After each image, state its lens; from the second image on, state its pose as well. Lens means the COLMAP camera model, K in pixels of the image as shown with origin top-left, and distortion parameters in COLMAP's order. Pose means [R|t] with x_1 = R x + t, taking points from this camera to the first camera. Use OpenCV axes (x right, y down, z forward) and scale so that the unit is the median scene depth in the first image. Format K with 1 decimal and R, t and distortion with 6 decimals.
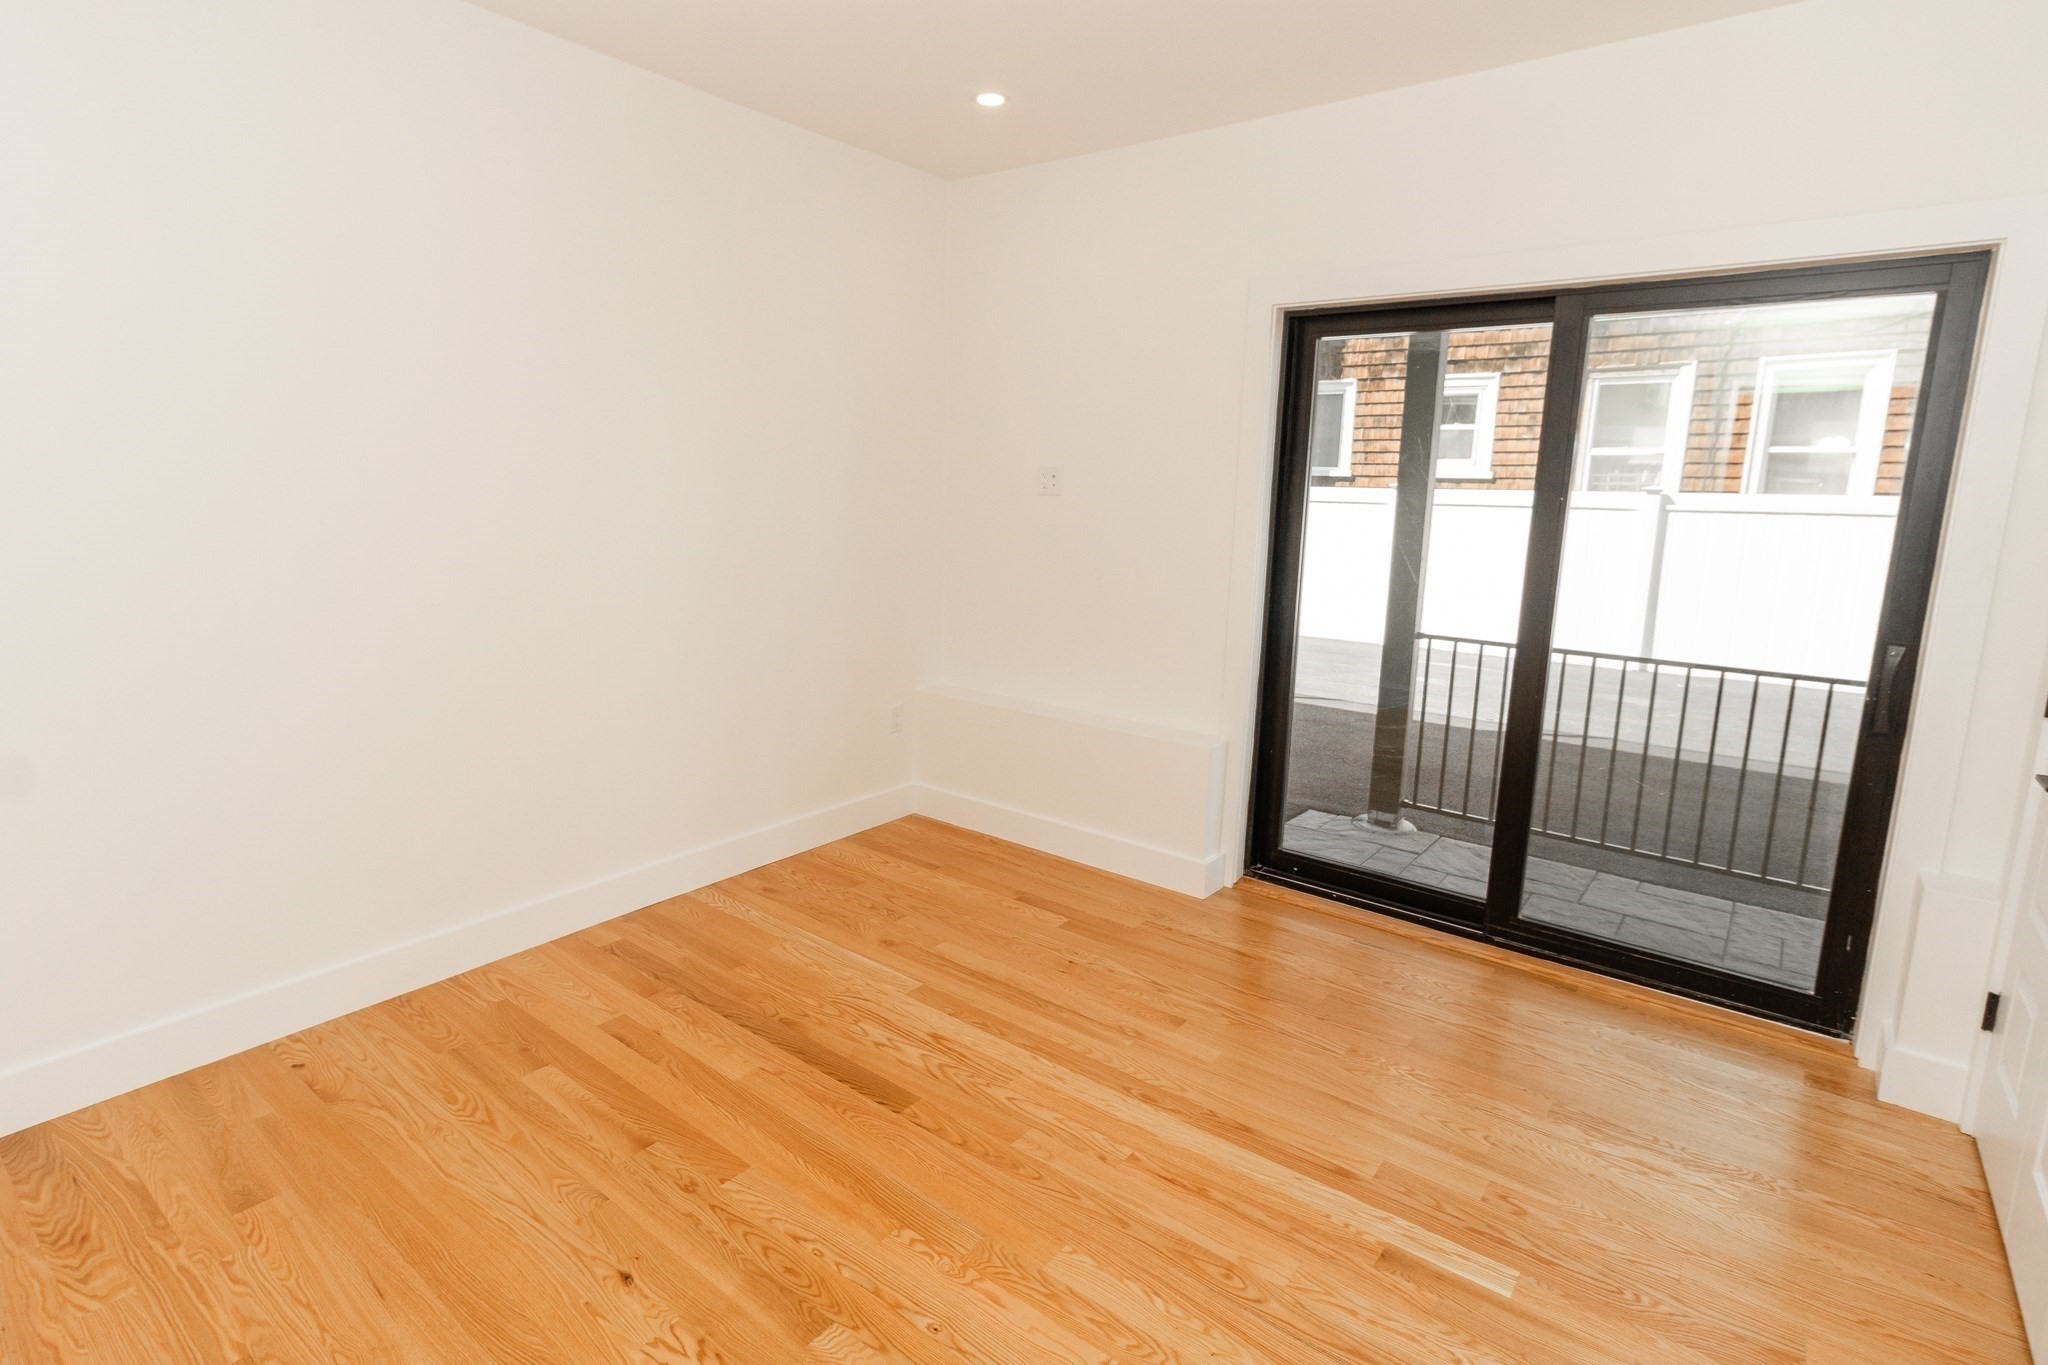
lens RADIAL K [[982.8, 0, 989.8], [0, 982.8, 685.7], [0, 0, 1]] dist [0.000207, 0.000286]
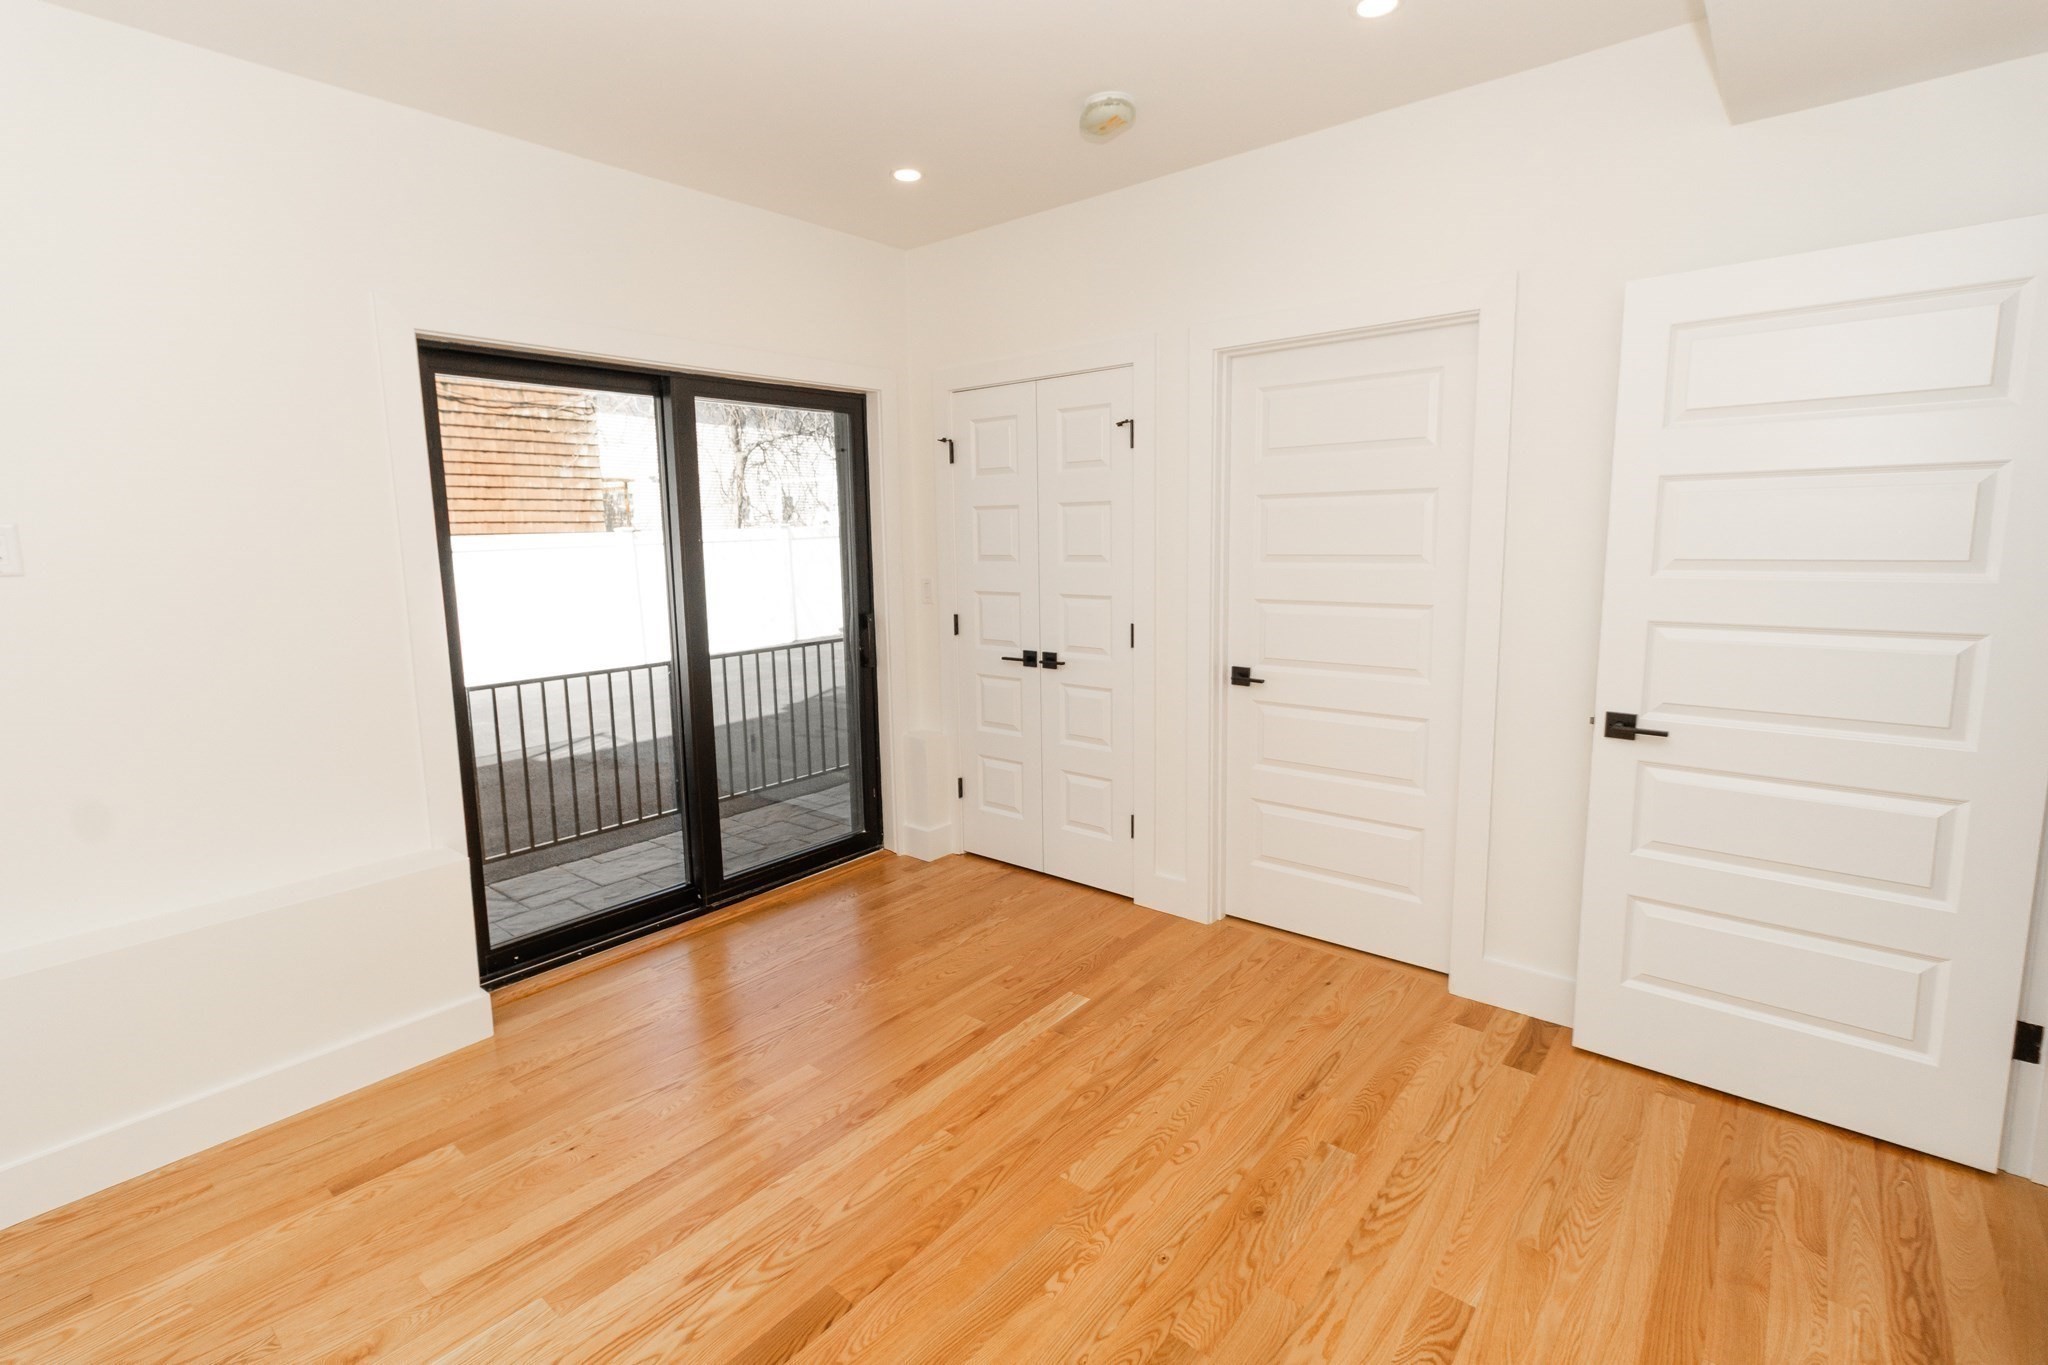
lens RADIAL K [[942.0, 0, 1016.9], [0, 942.0, 650.9], [0, 0, 1]] dist [0.002806, 0.000270]
pose [[0.041419, -0.155482, 0.986970, -0.636039], [0.227590, 0.963318, 0.142205, -0.135446], [-0.972876, 0.218735, 0.075285, 0.570955]]
